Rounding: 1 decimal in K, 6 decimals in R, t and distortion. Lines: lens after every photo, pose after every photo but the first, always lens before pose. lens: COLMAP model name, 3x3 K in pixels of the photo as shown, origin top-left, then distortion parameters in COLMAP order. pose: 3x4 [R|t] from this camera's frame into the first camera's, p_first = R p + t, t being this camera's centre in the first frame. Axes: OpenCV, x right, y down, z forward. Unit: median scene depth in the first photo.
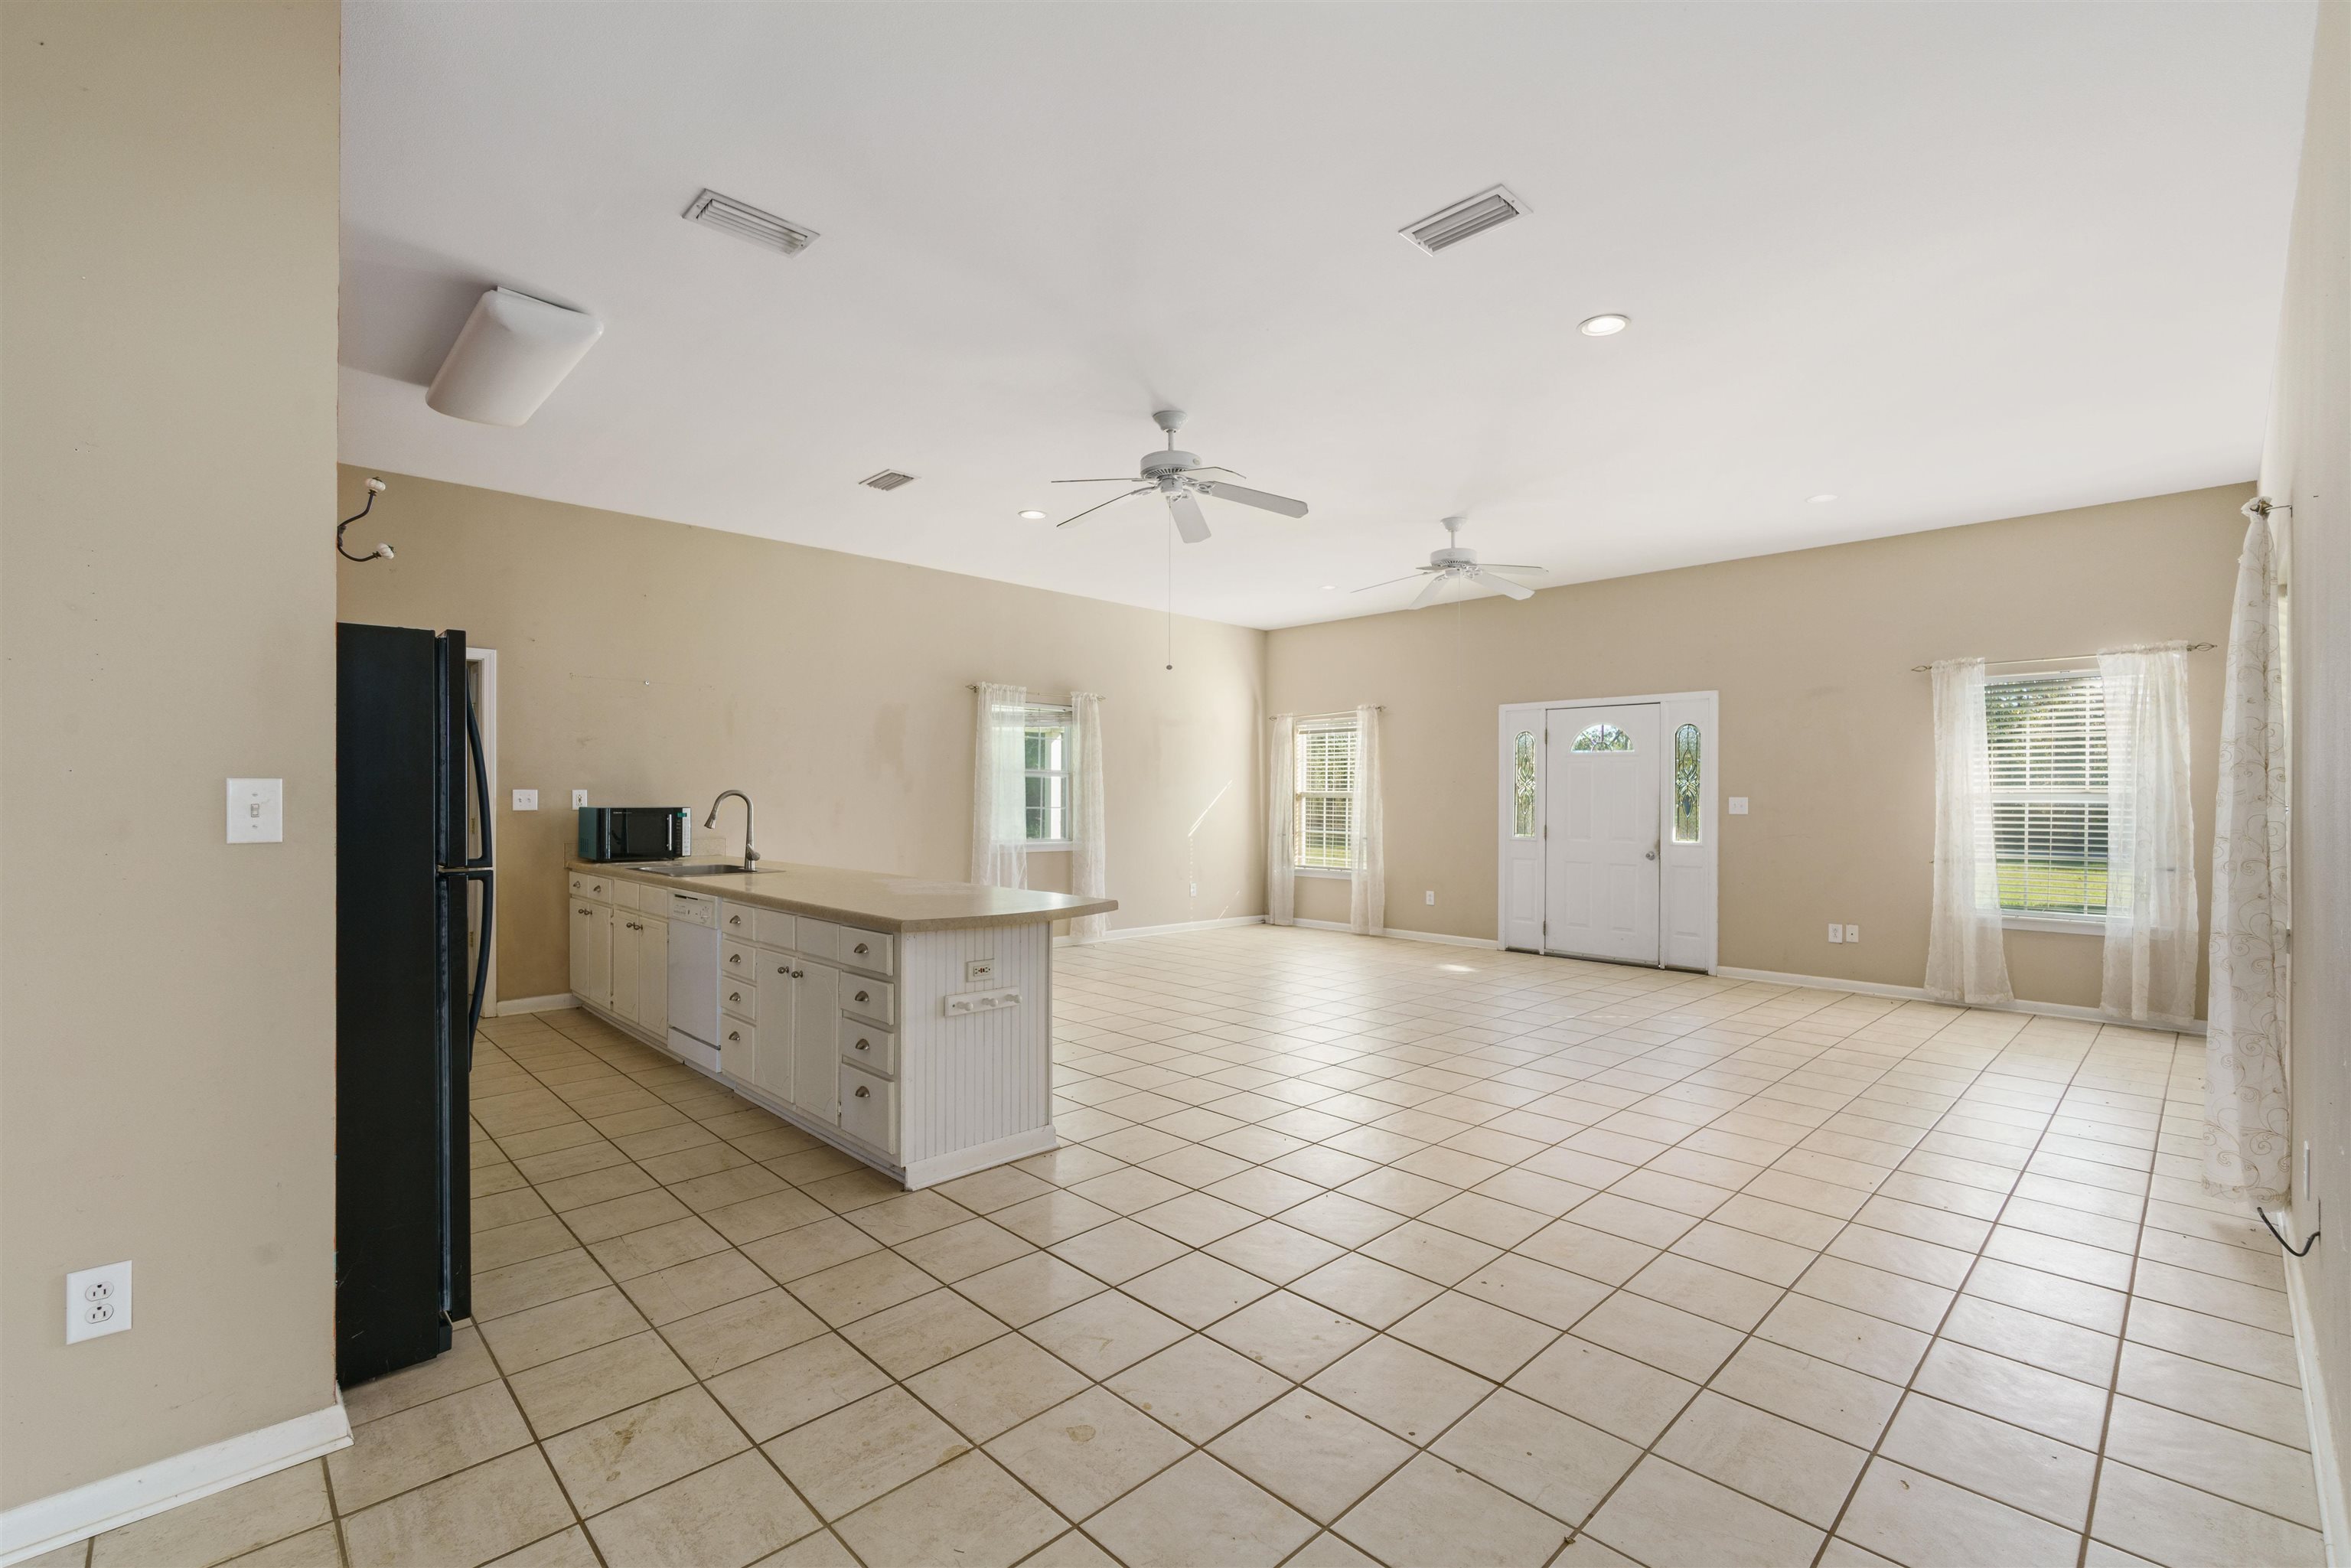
lens RADIAL K [[1017.7, 0, 1193.9], [0, 1017.7, 804.4], [0, 0, 1]] dist [0.002099, 0.000485]
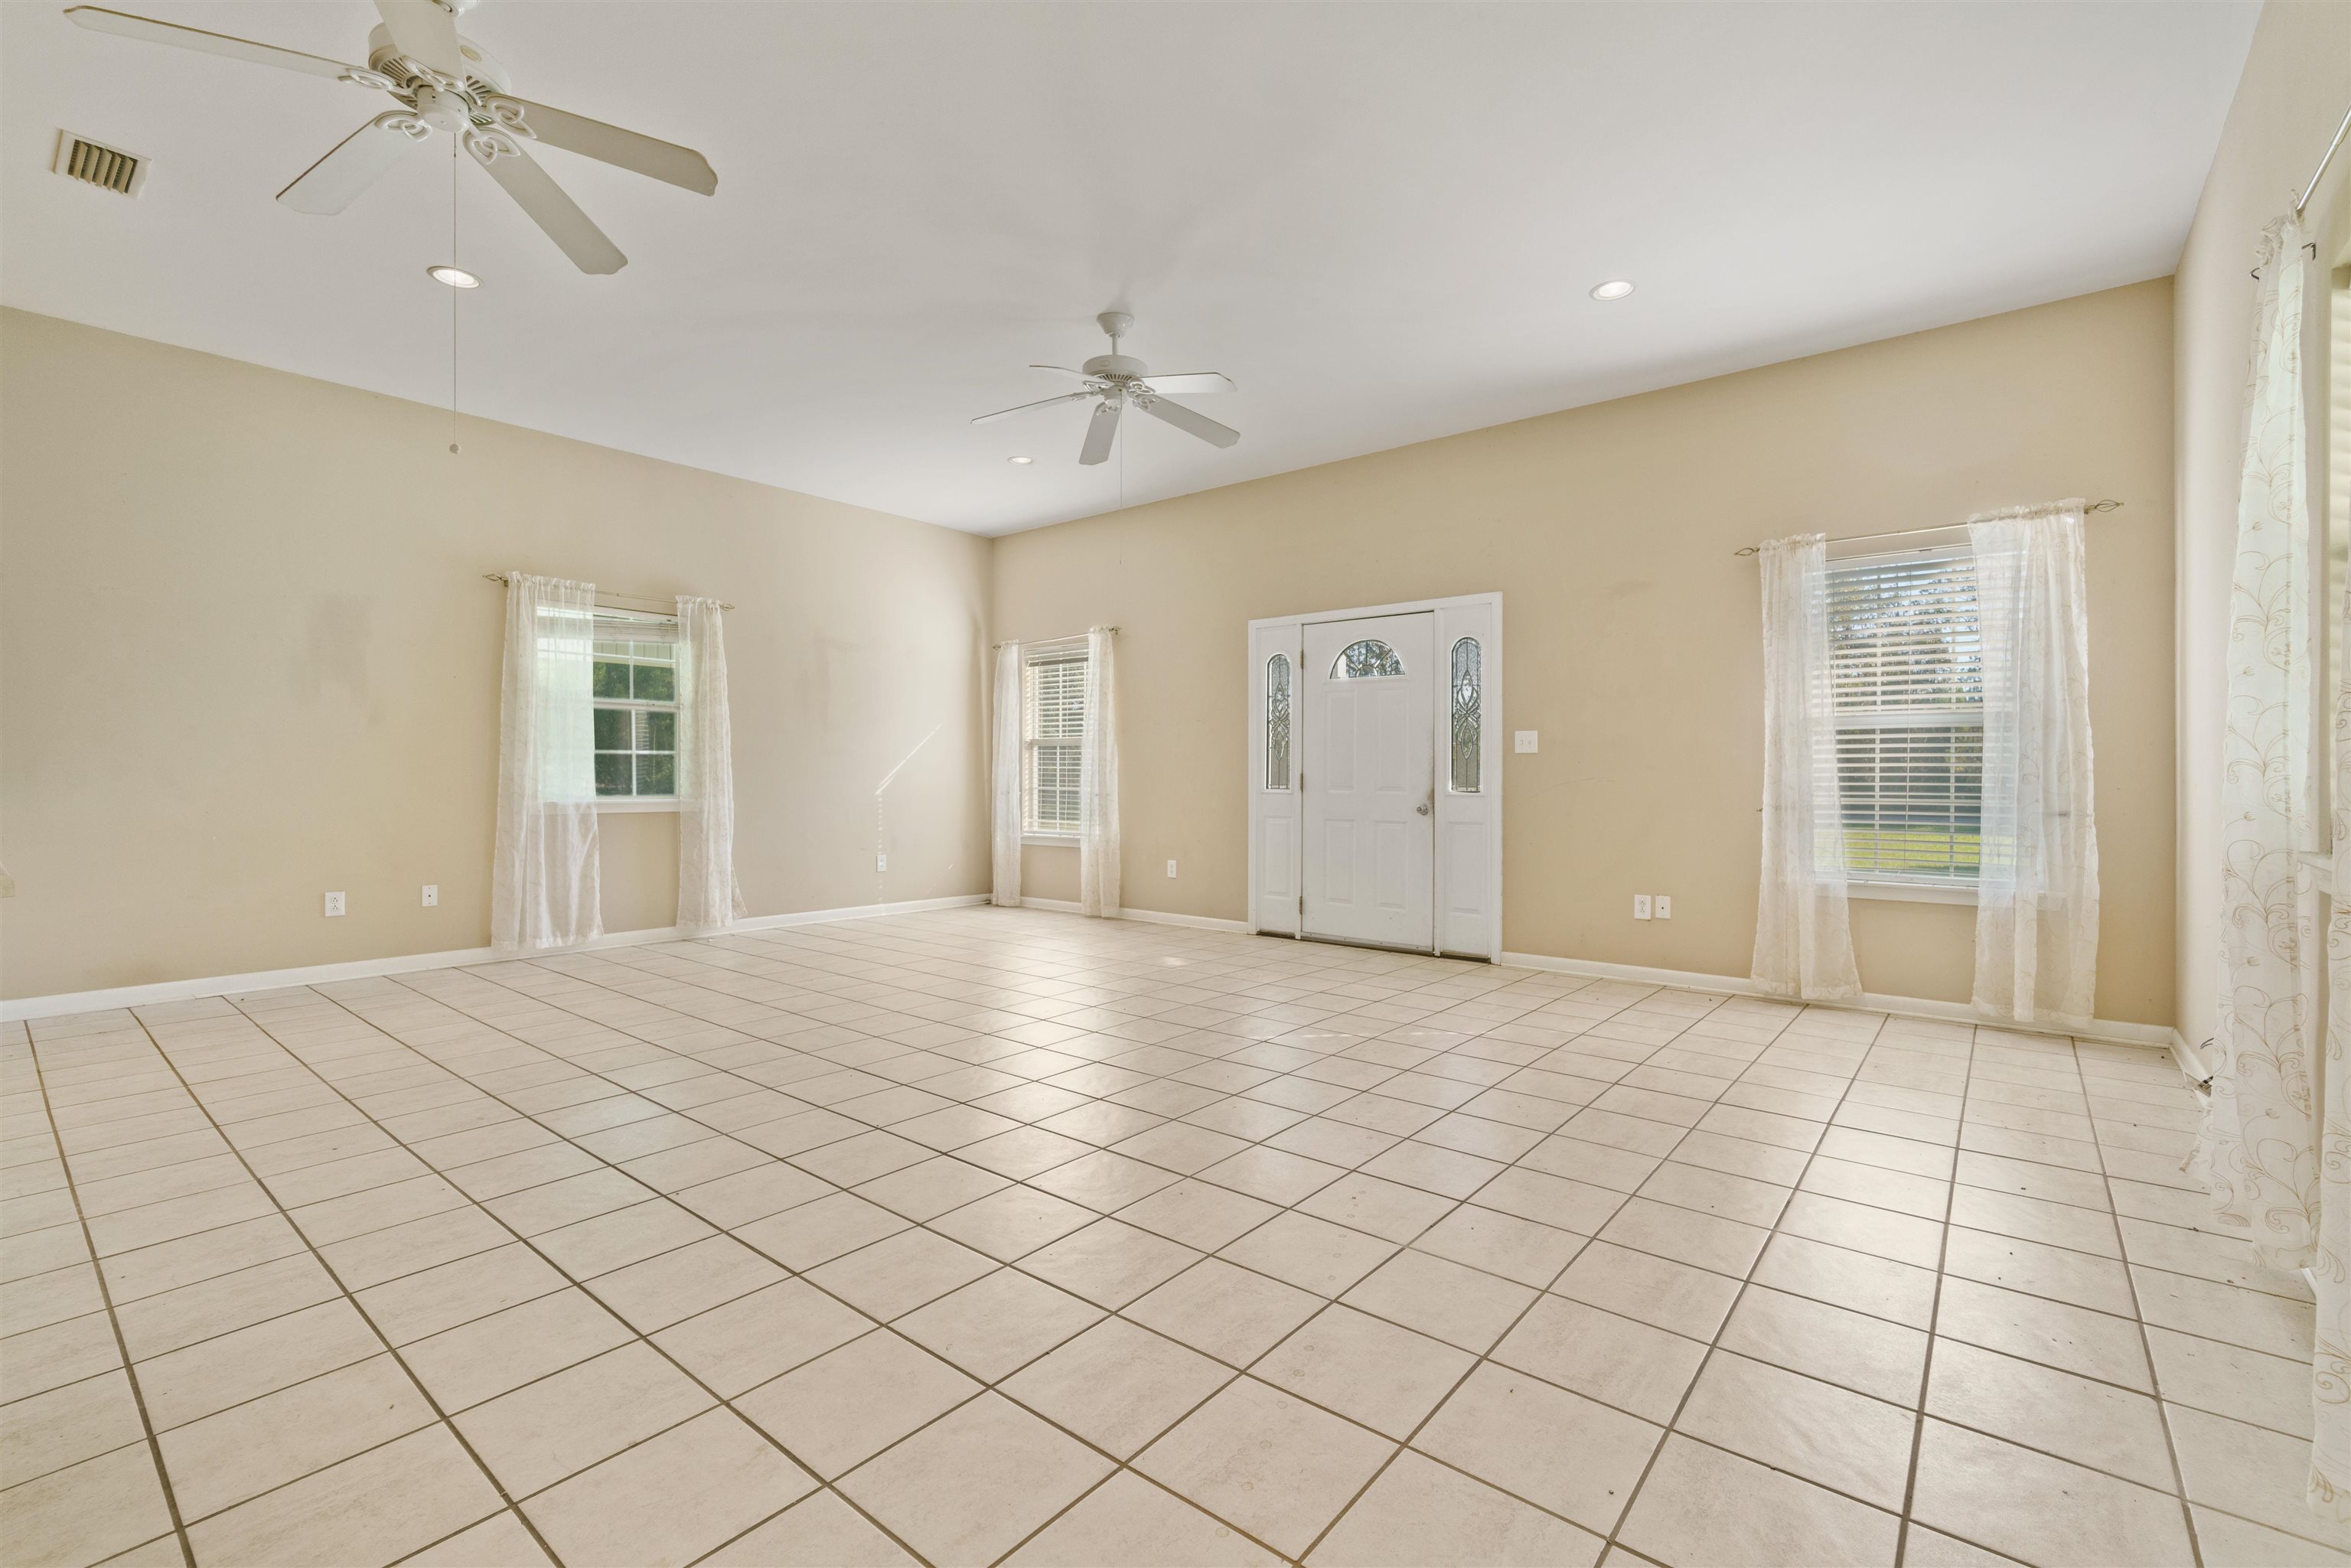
lens RADIAL K [[1017.7, 0, 1196.8], [0, 1017.7, 783.2], [0, 0, 1]] dist [0.002099, 0.000485]
pose [[0.992796, -0.004404, 0.119740, 0.192047], [0.003894, 0.999982, 0.004499, 0.027047], [-0.119757, -0.004000, 0.992795, 0.263189]]
